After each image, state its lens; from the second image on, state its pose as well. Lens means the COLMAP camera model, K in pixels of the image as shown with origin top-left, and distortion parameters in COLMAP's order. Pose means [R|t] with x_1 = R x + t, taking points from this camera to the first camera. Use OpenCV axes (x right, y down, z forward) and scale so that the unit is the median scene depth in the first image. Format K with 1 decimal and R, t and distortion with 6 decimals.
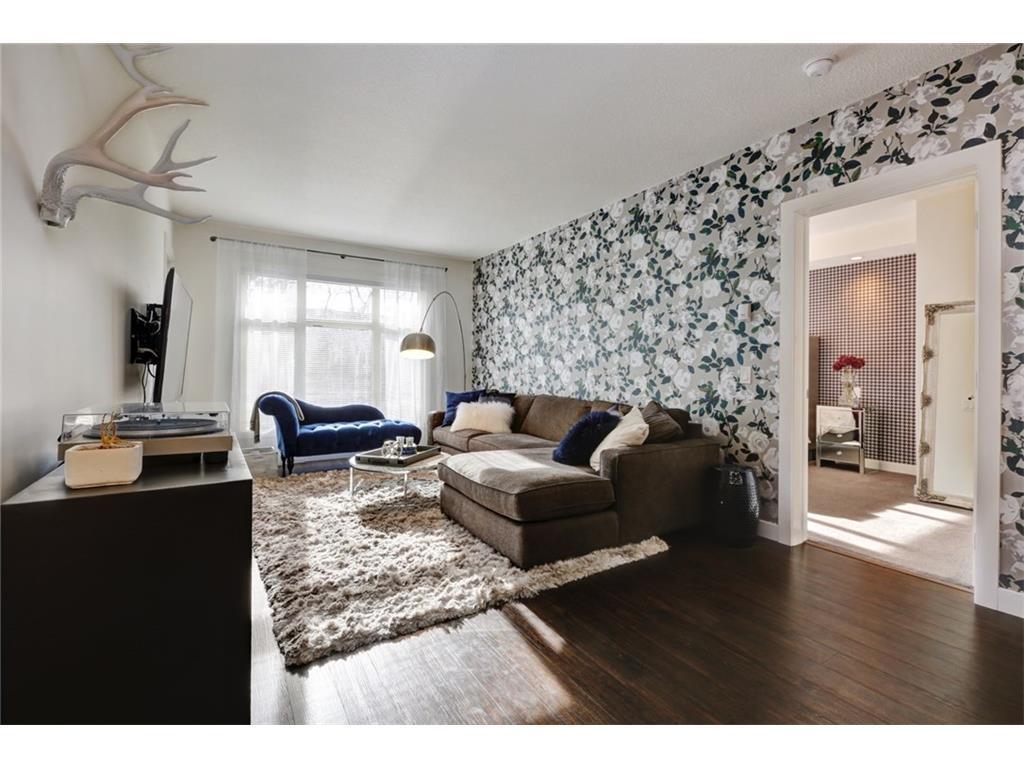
lens RADIAL K [[497.6, 0, 512.0], [0, 497.6, 384.0], [0, 0, 1]] dist [-0.000405, -0.000254]
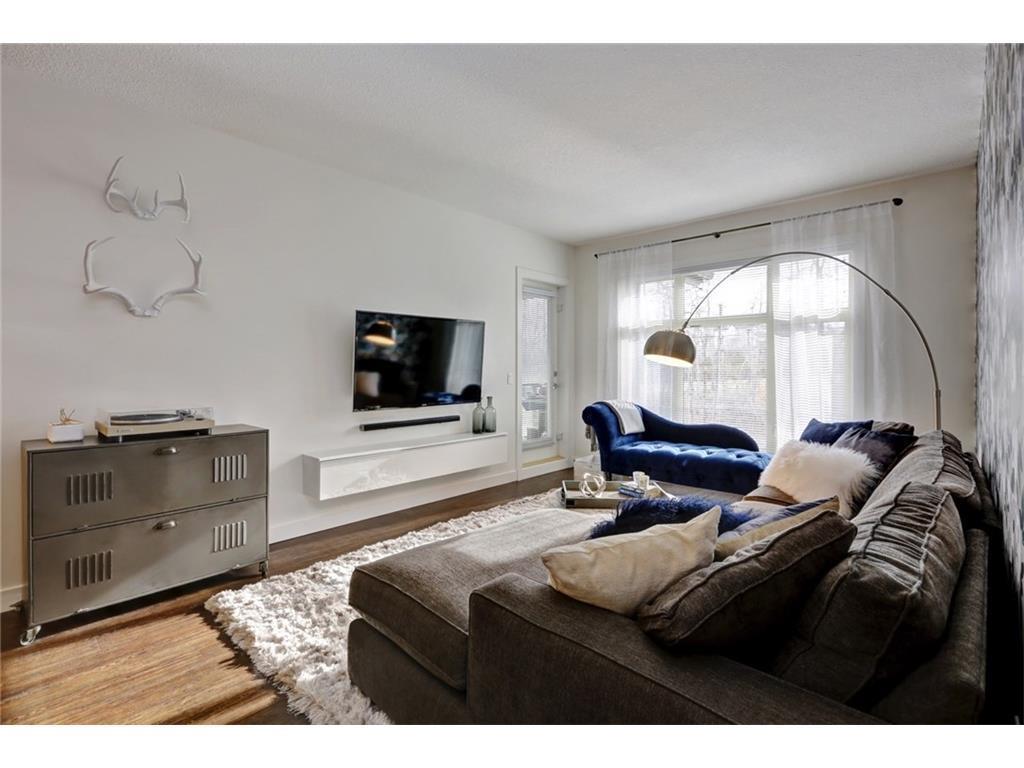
lens RADIAL K [[497.6, 0, 512.0], [0, 497.6, 384.0], [0, 0, 1]] dist [-0.000405, -0.000254]
pose [[0.239068, 0.019742, -0.970802, 0.452899], [-0.023913, 0.999610, 0.014439, -0.030894], [0.970708, 0.019763, 0.239447, 0.639650]]
